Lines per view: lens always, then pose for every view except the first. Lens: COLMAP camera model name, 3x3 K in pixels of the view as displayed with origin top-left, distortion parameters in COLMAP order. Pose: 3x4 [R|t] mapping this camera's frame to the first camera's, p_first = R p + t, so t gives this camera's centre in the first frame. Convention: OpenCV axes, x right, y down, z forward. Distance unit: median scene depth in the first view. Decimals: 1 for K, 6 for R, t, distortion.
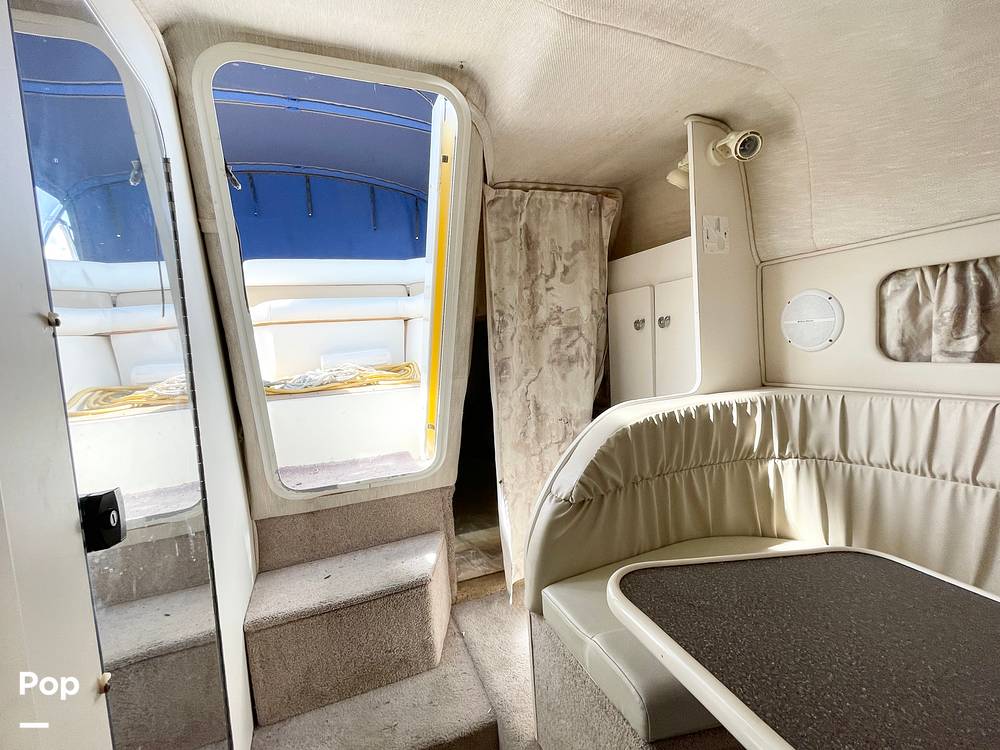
lens RADIAL K [[445.3, 0, 505.5], [0, 445.3, 375.8], [0, 0, 1]] dist [-0.000143, -0.000495]
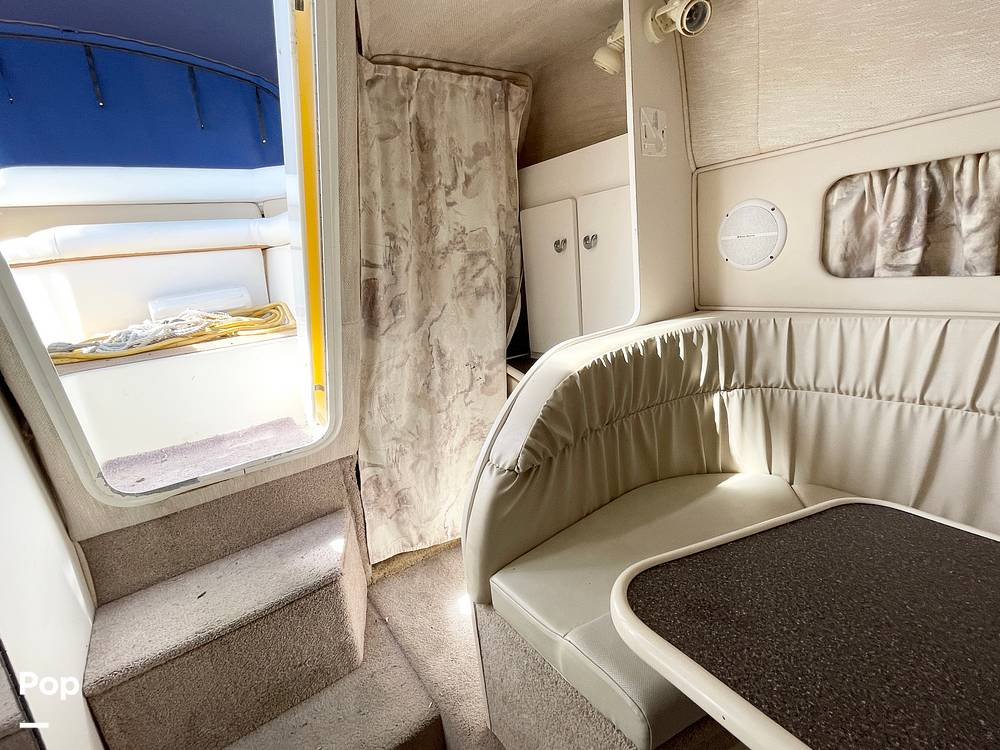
lens RADIAL K [[470.0, 0, 498.9], [0, 470.0, 373.0], [0, 0, 1]] dist [-0.002154, 0.000043]
pose [[0.971563, -0.090551, 0.218782, -0.048224], [0.057867, 0.986772, 0.151437, -0.023551], [-0.229600, -0.134471, 0.963951, 0.168928]]
